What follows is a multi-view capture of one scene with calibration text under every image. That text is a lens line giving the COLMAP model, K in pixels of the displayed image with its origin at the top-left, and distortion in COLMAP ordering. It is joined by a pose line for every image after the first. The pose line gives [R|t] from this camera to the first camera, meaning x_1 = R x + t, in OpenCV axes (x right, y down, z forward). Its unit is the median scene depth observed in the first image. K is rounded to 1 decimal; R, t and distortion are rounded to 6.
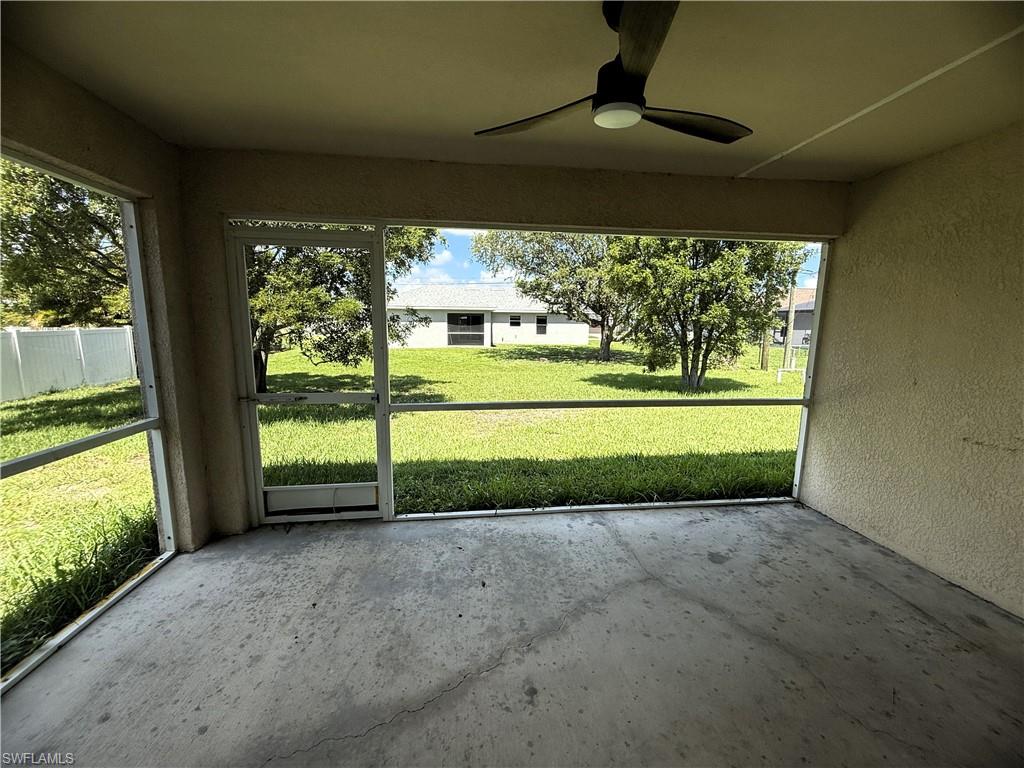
lens RADIAL K [[407.1, 0, 510.3], [0, 407.1, 384.9], [0, 0, 1]] dist [0.001042, -0.000210]
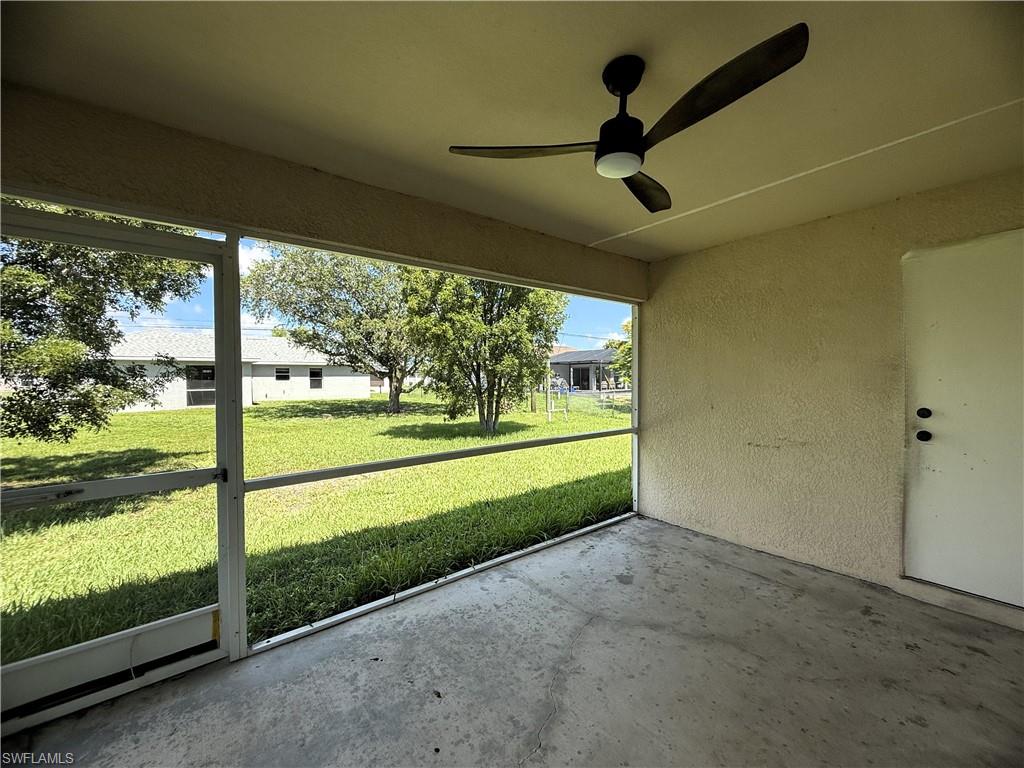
lens RADIAL K [[407.1, 0, 512.1], [0, 407.1, 384.4], [0, 0, 1]] dist [0.001042, -0.000210]
pose [[0.854510, -0.025889, 0.518789, -0.225141], [0.092656, 0.990336, -0.103195, -0.001725], [-0.511104, 0.136250, 0.848651, 0.127113]]
